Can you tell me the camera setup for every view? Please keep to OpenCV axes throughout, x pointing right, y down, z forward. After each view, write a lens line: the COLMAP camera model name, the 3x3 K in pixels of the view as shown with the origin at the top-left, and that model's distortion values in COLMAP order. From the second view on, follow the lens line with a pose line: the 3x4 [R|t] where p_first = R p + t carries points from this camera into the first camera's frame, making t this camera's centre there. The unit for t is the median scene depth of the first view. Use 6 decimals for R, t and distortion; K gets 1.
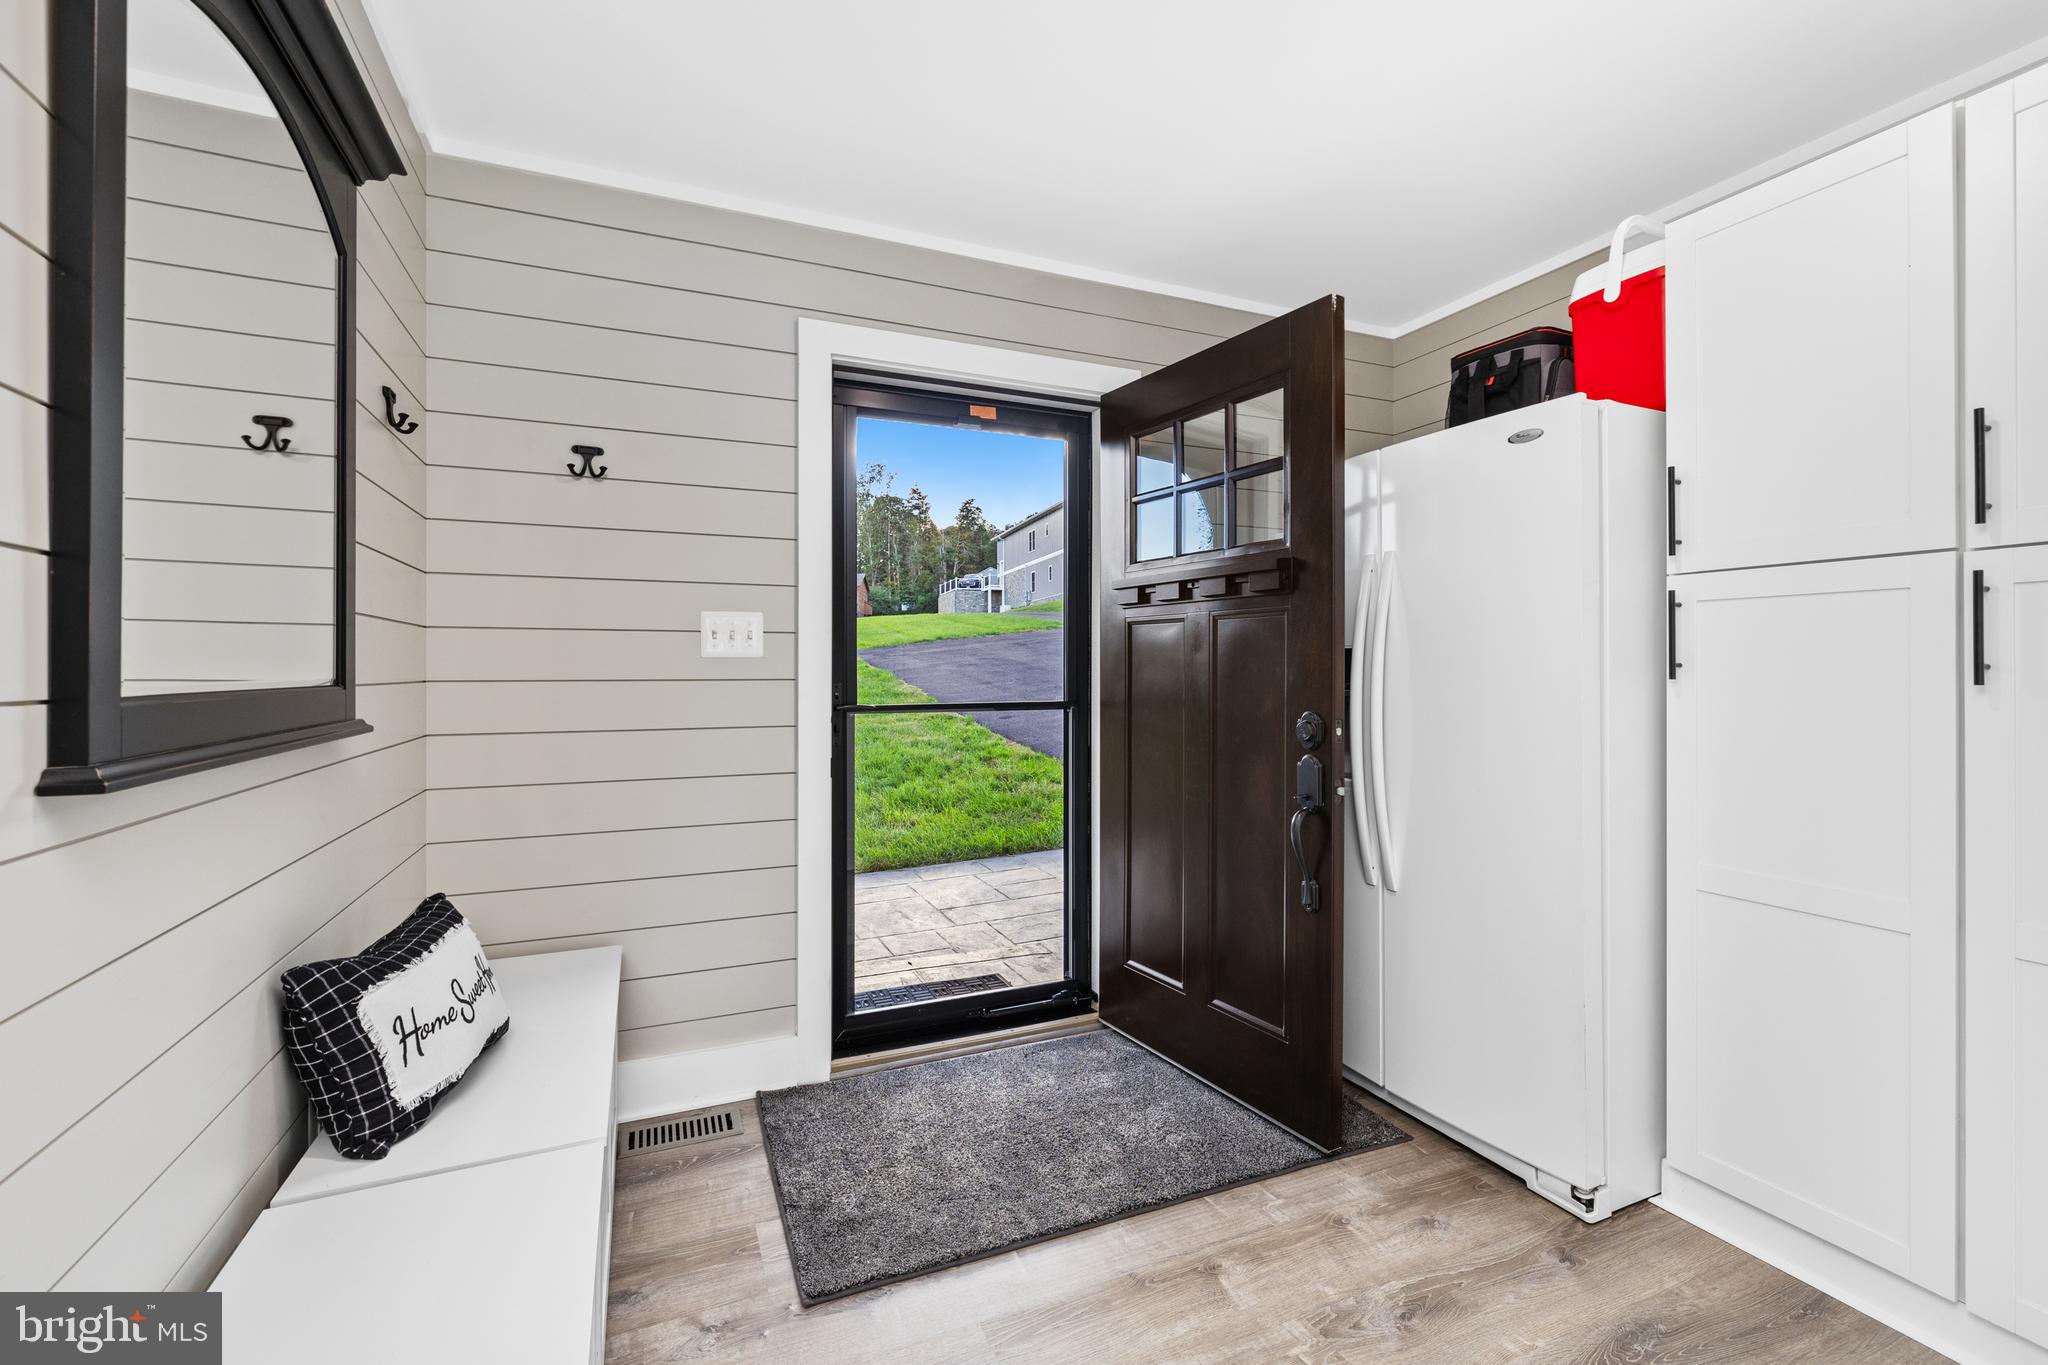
lens RADIAL K [[872.6, 0, 1028.5], [0, 872.6, 675.2], [0, 0, 1]] dist [0.000075, -0.000044]
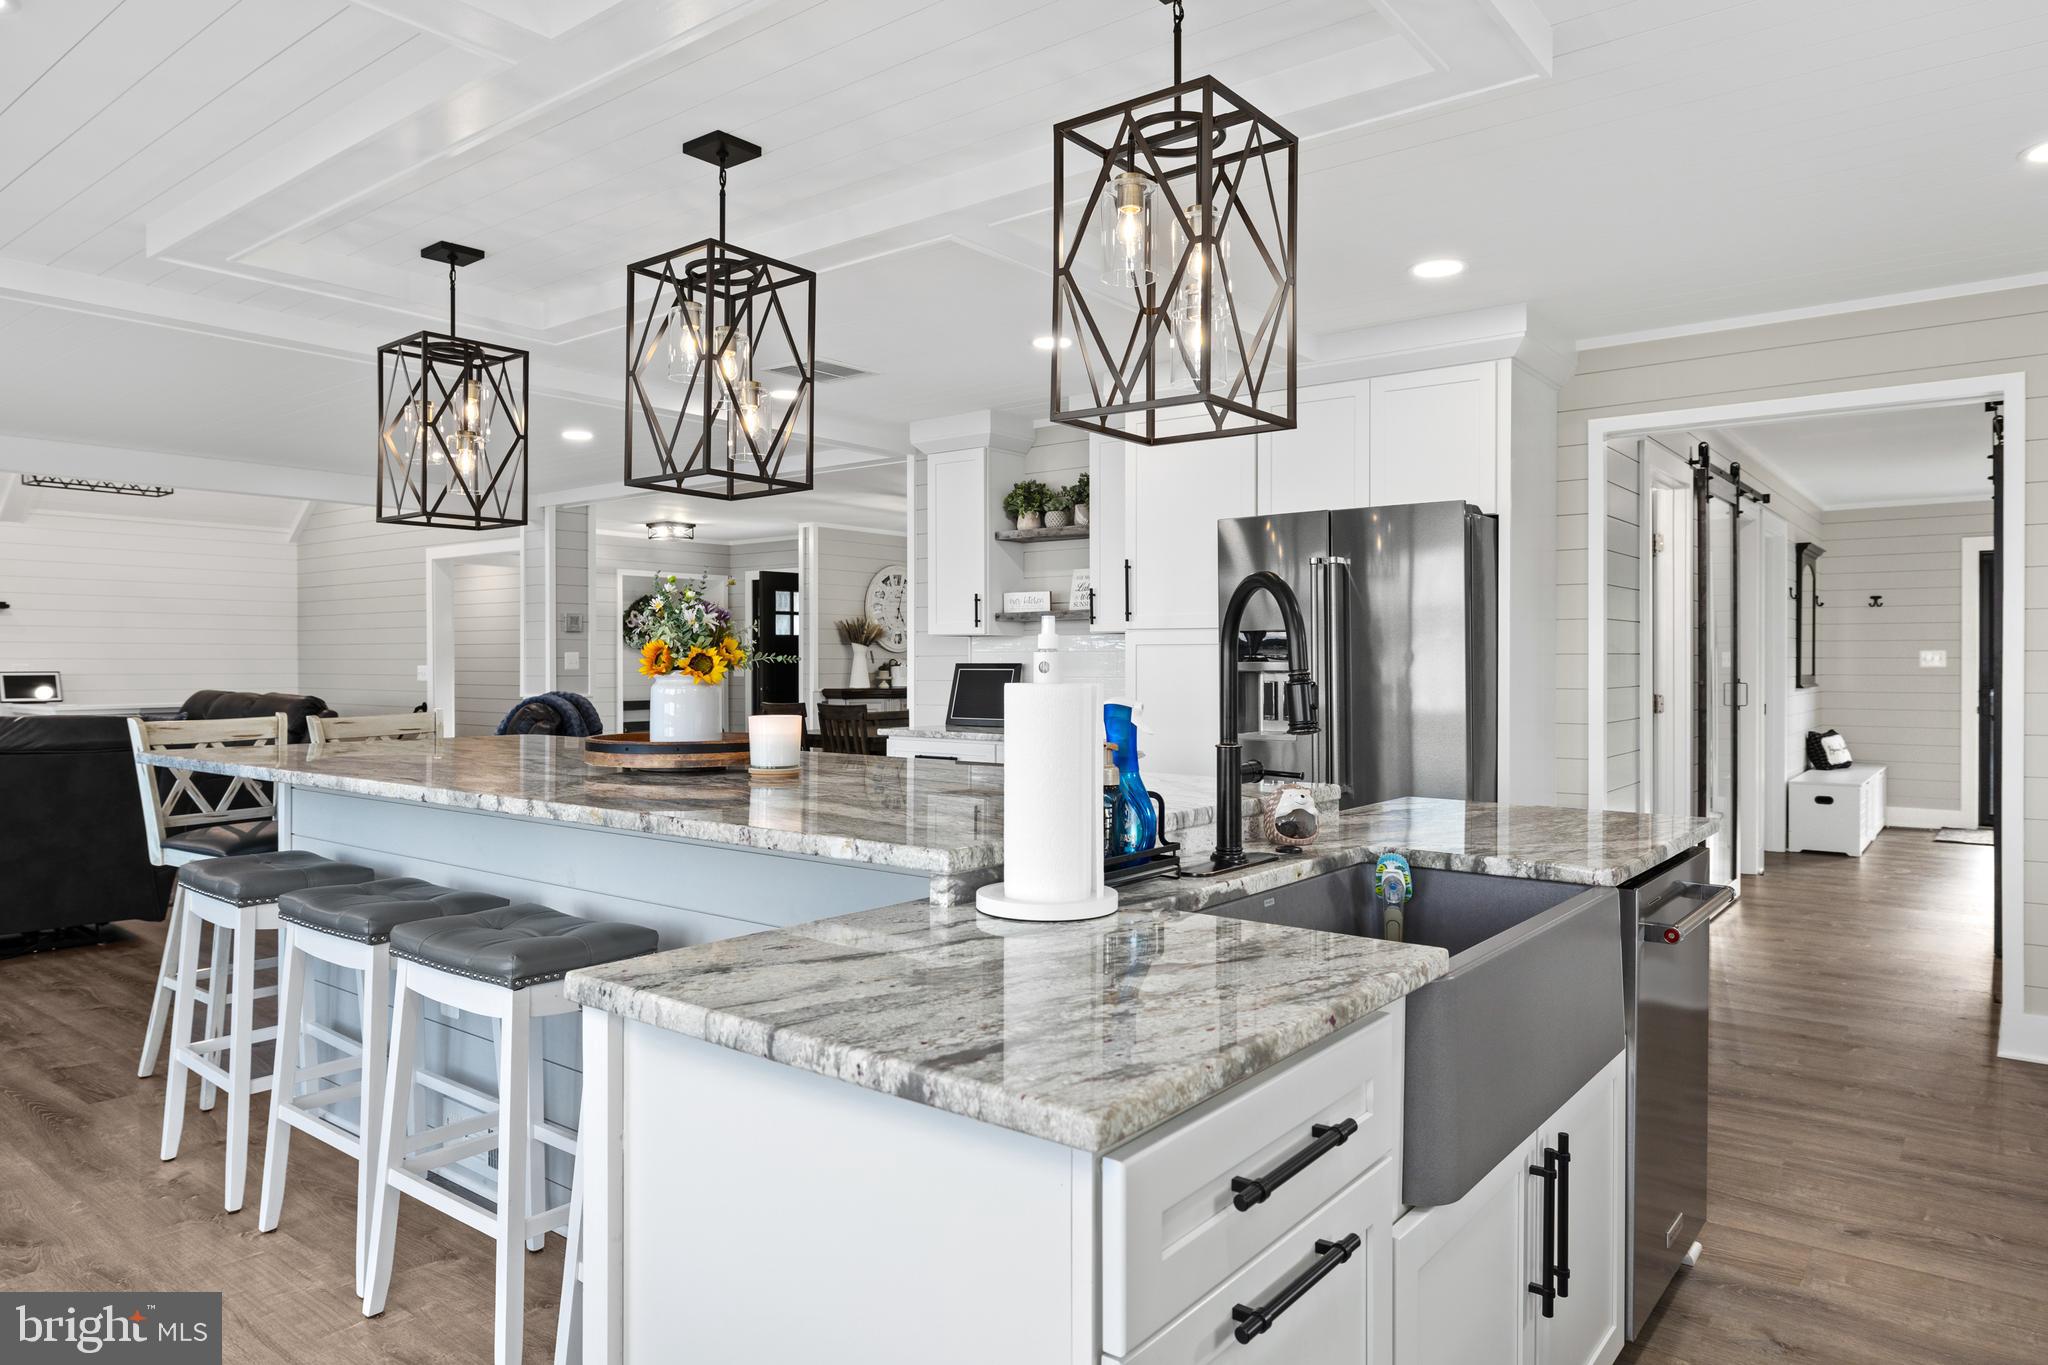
lens RADIAL K [[1293.1, 0, 1026.7], [0, 1293.1, 674.9], [0, 0, 1]] dist [-0.007162, -0.001774]
pose [[0.468573, 0.001892, -0.883423, 1.896234], [-0.000271, 0.999998, 0.001998, -0.005463], [0.883425, -0.000697, 0.468573, -3.393982]]
